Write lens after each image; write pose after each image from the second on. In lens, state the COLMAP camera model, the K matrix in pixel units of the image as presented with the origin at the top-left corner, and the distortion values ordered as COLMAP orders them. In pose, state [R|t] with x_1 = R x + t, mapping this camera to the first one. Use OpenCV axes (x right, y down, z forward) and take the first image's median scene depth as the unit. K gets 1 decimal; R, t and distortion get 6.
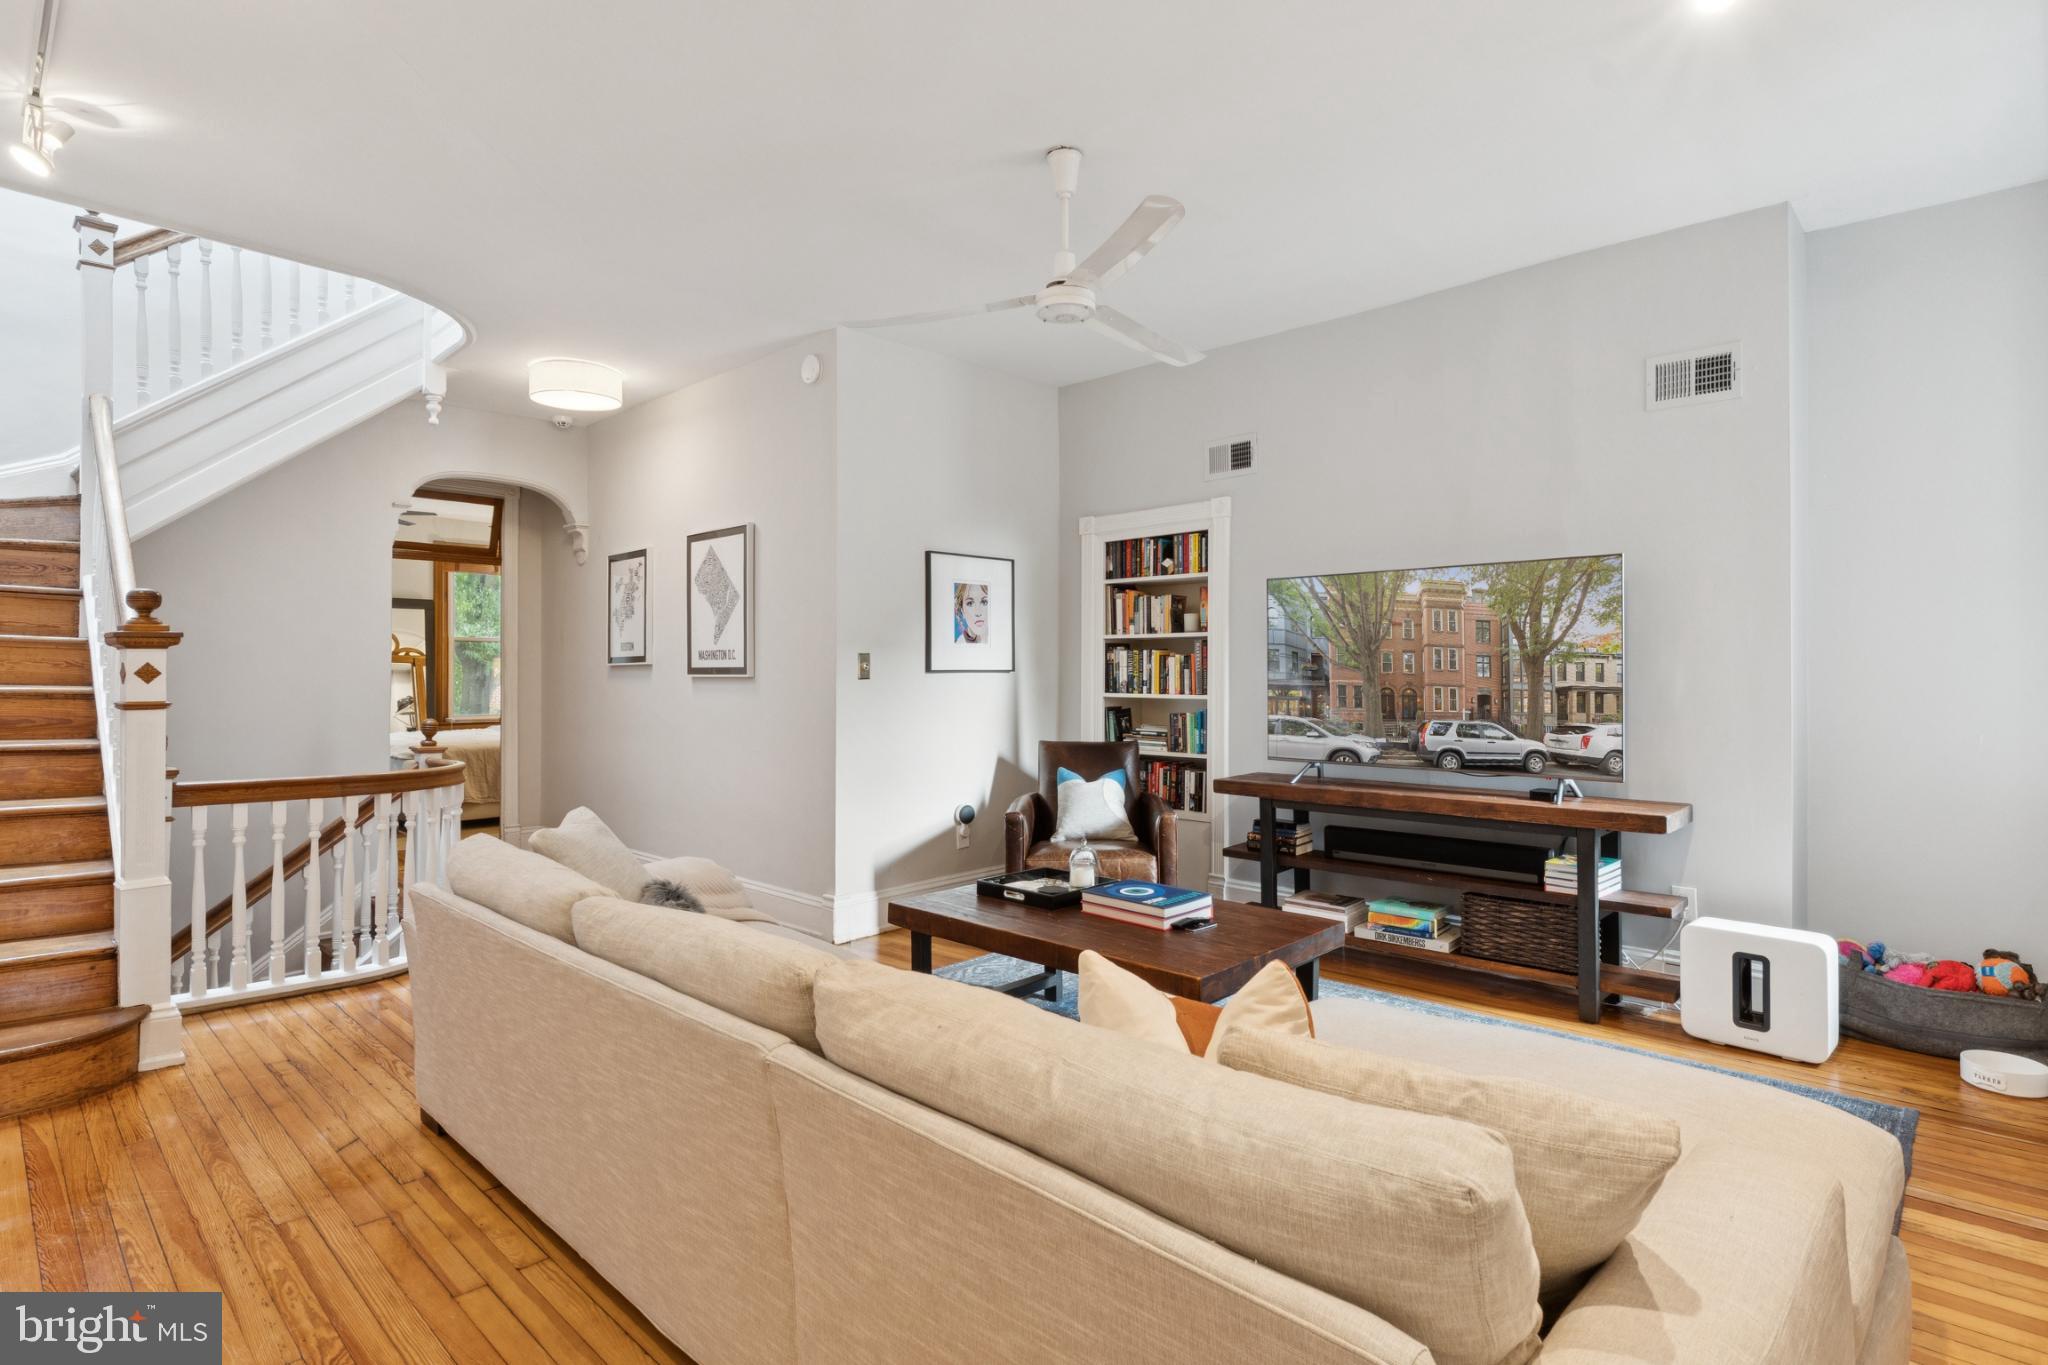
lens RADIAL K [[1042.2, 0, 1029.0], [0, 1042.2, 674.0], [0, 0, 1]] dist [-0.006713, -0.000470]
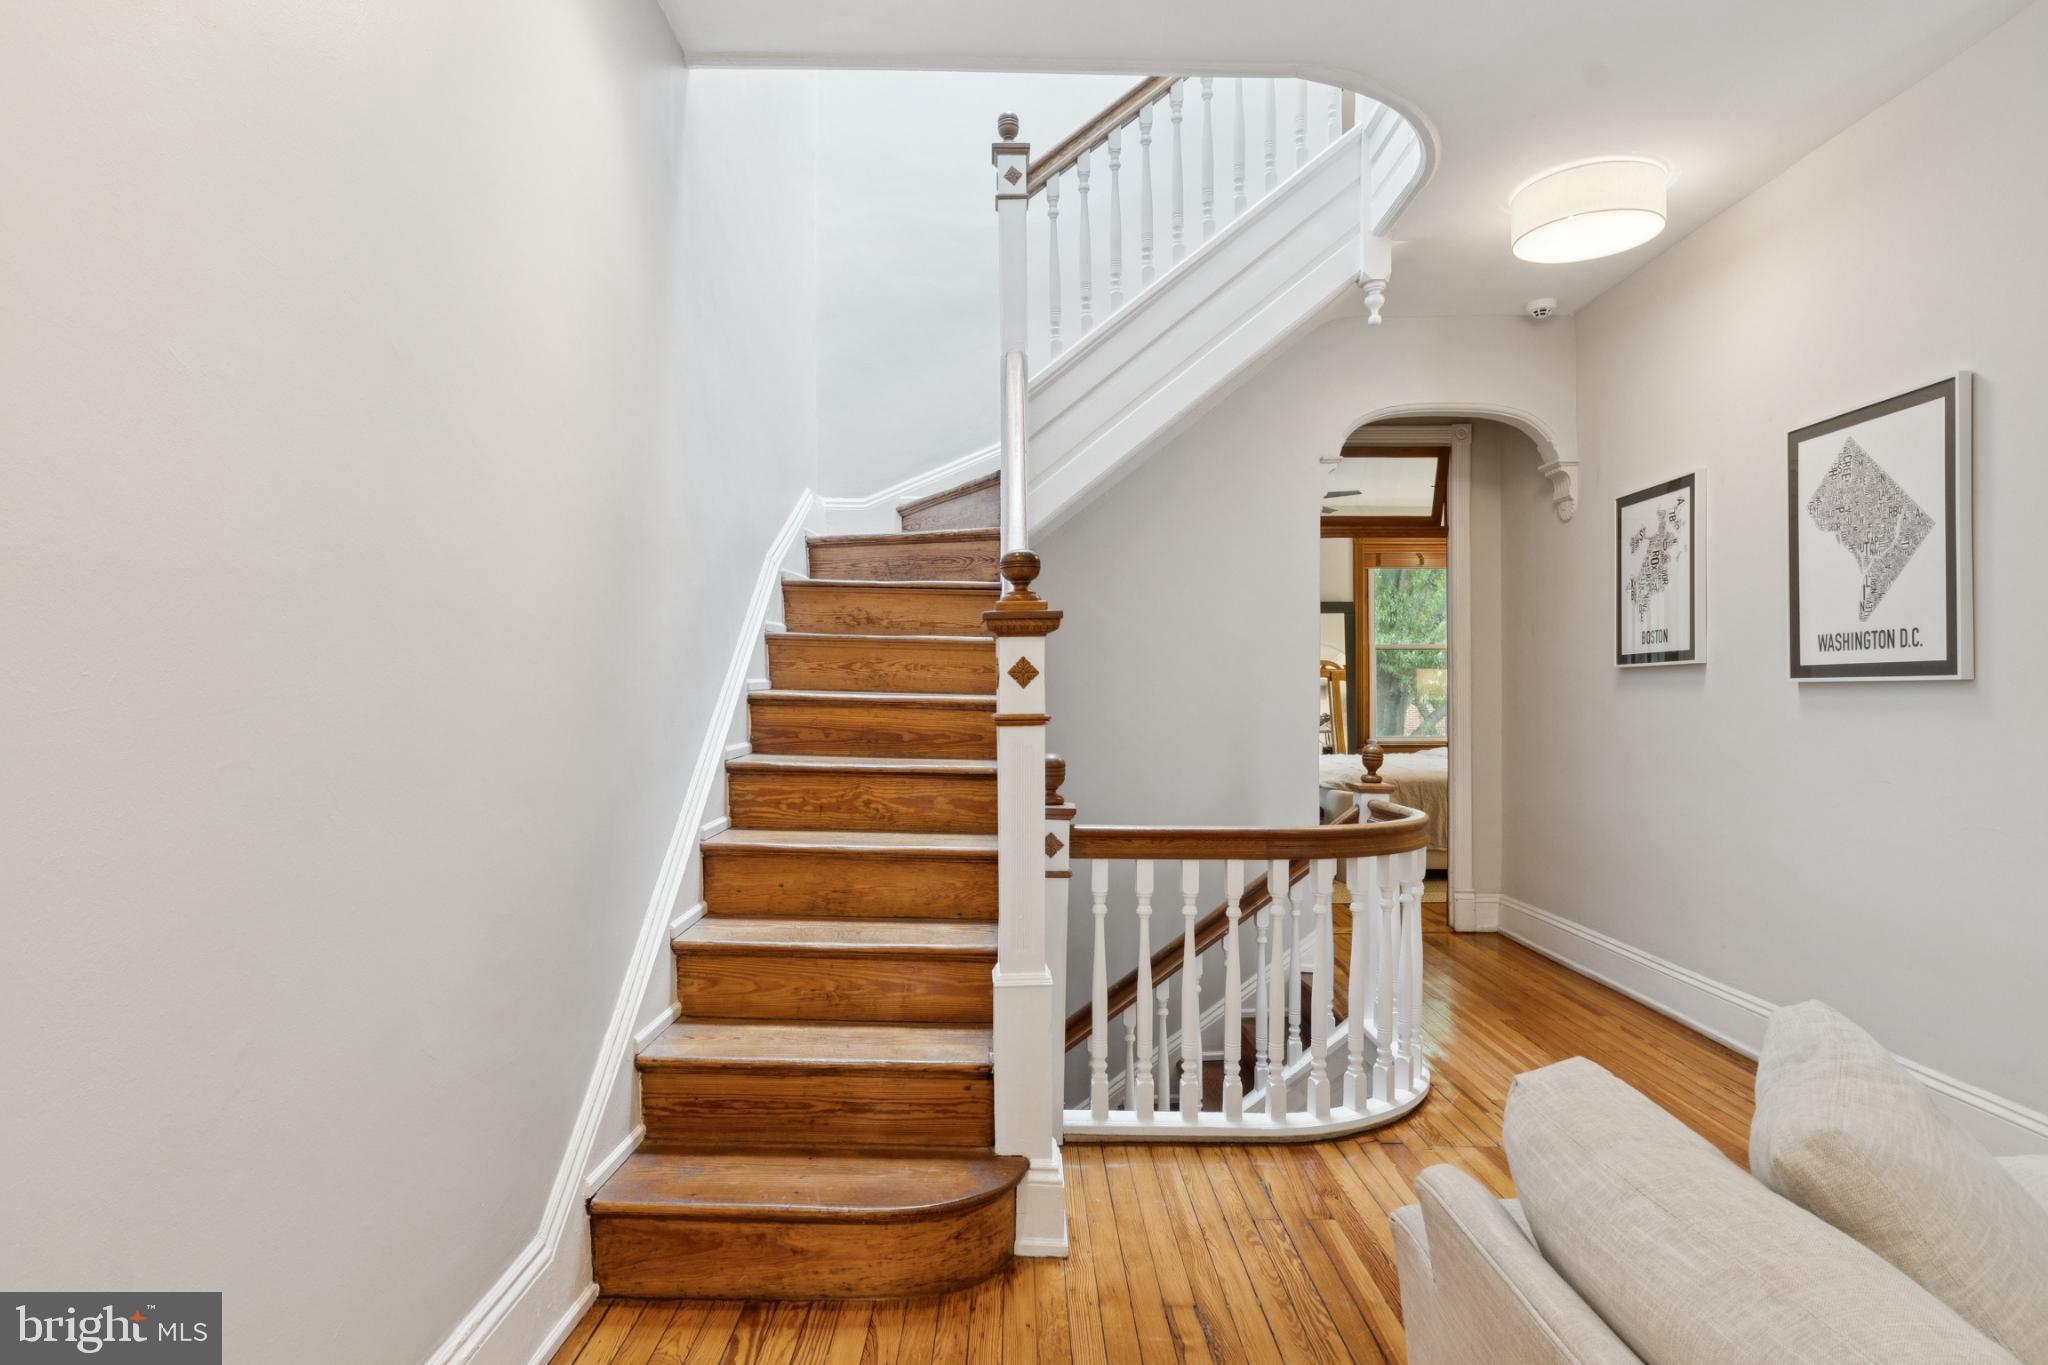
lens RADIAL K [[1091.9, 0, 1024.0], [0, 1091.9, 682.5], [0, 0, 1]] dist [-0.000248, 0.000449]
pose [[0.698423, -0.010137, -0.715614, -0.230023], [0.003248, 0.999934, -0.010994, 0.009410], [0.715678, 0.005354, 0.698410, 0.341868]]
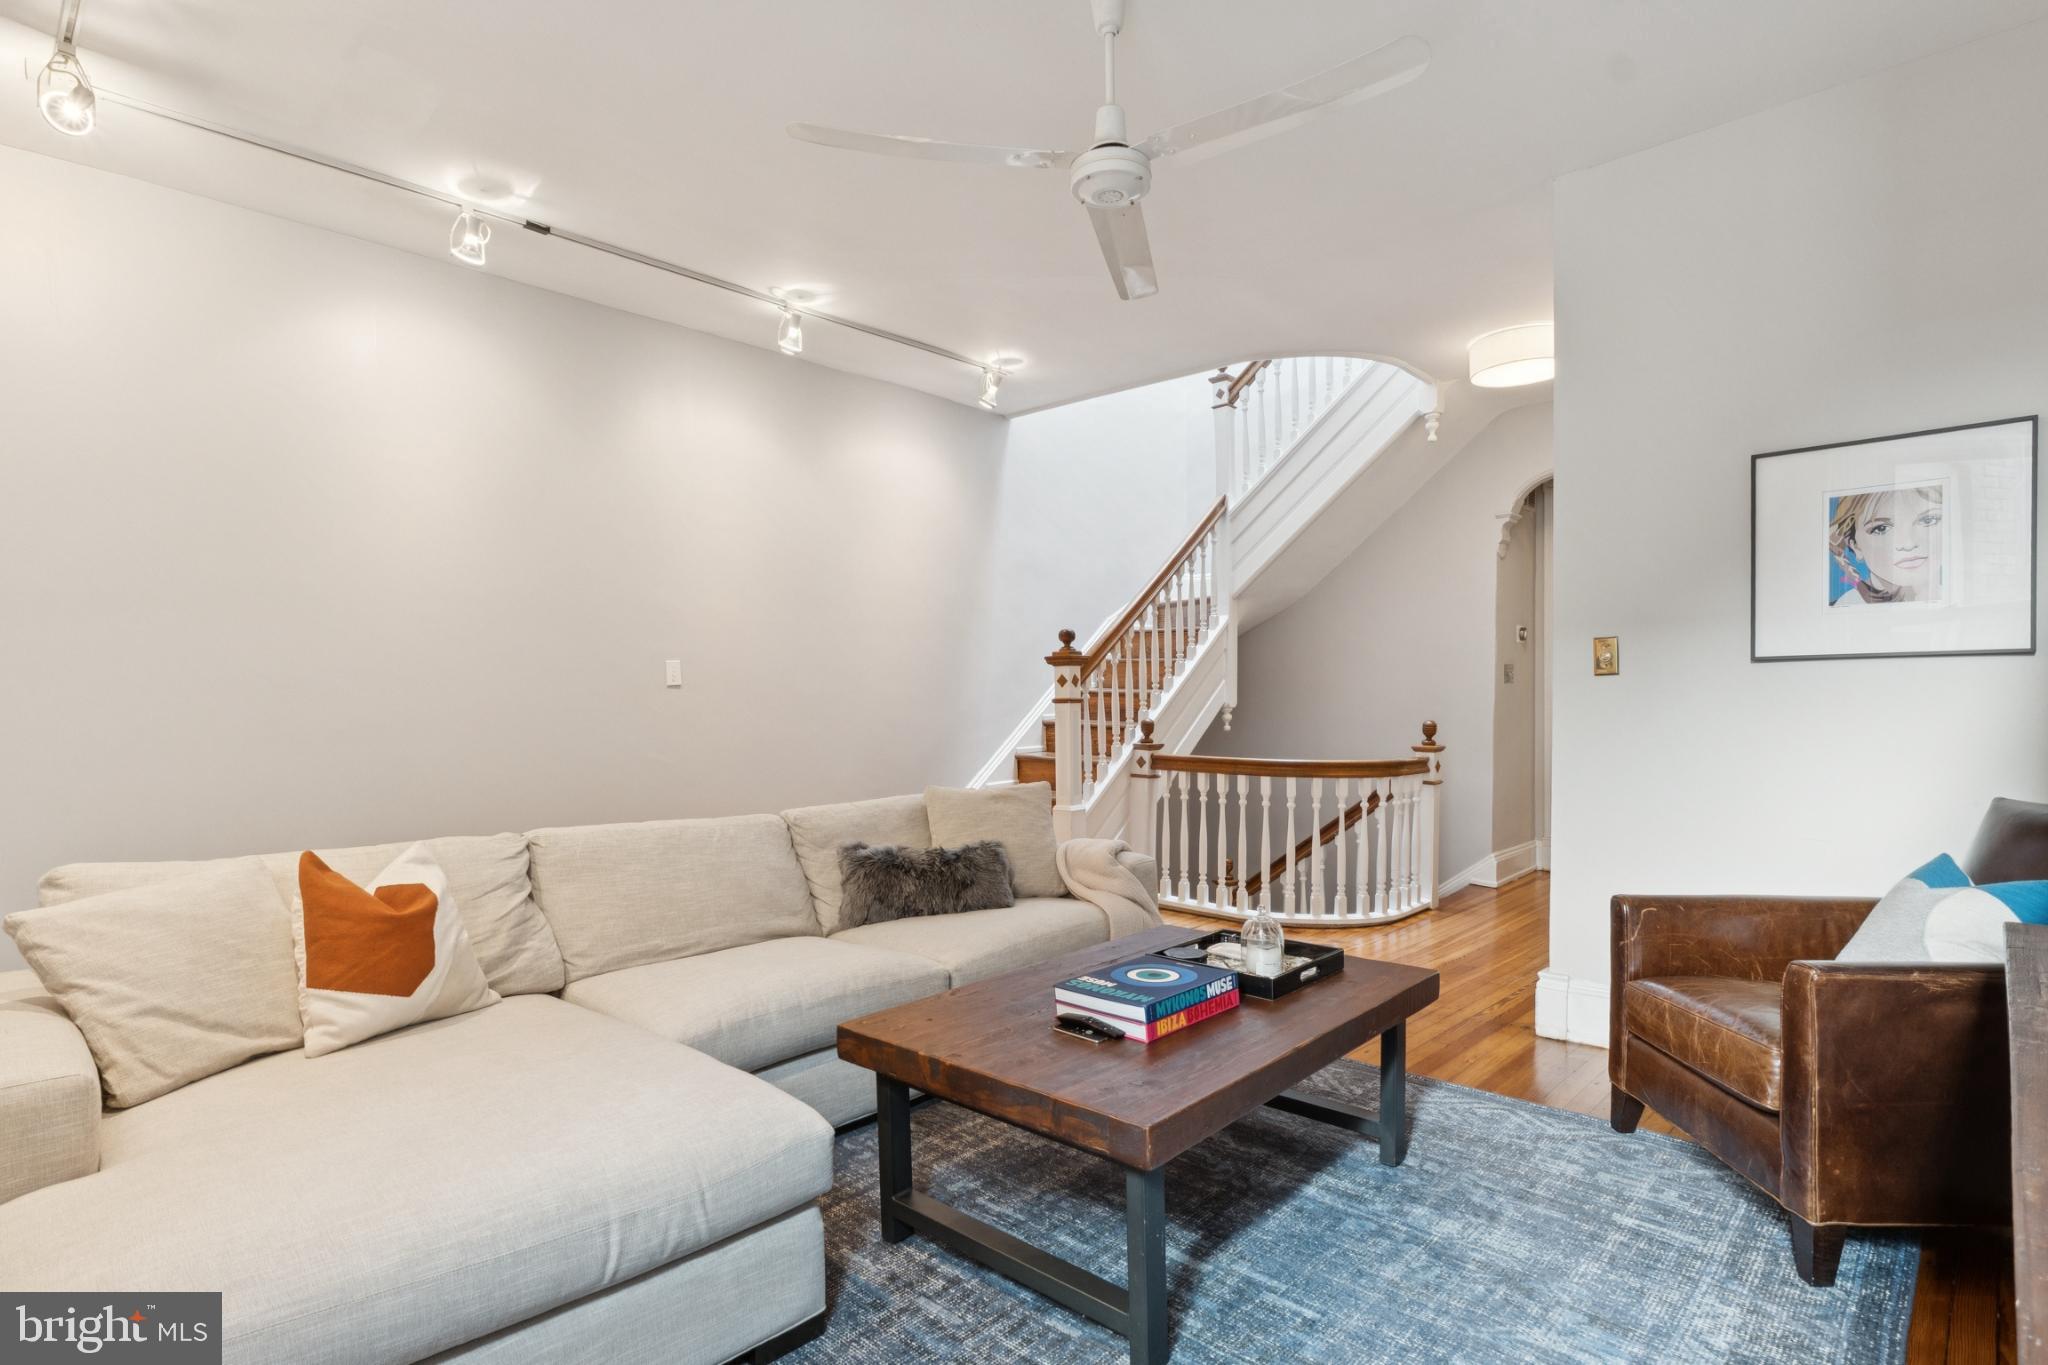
lens RADIAL K [[1042.2, 0, 1029.0], [0, 1042.2, 674.0], [0, 0, 1]] dist [-0.006713, -0.000470]
pose [[0.021337, -0.019160, -0.999589, 0.509621], [0.011370, 0.999756, -0.018921, 0.012628], [0.999708, -0.010961, 0.021550, 0.608375]]
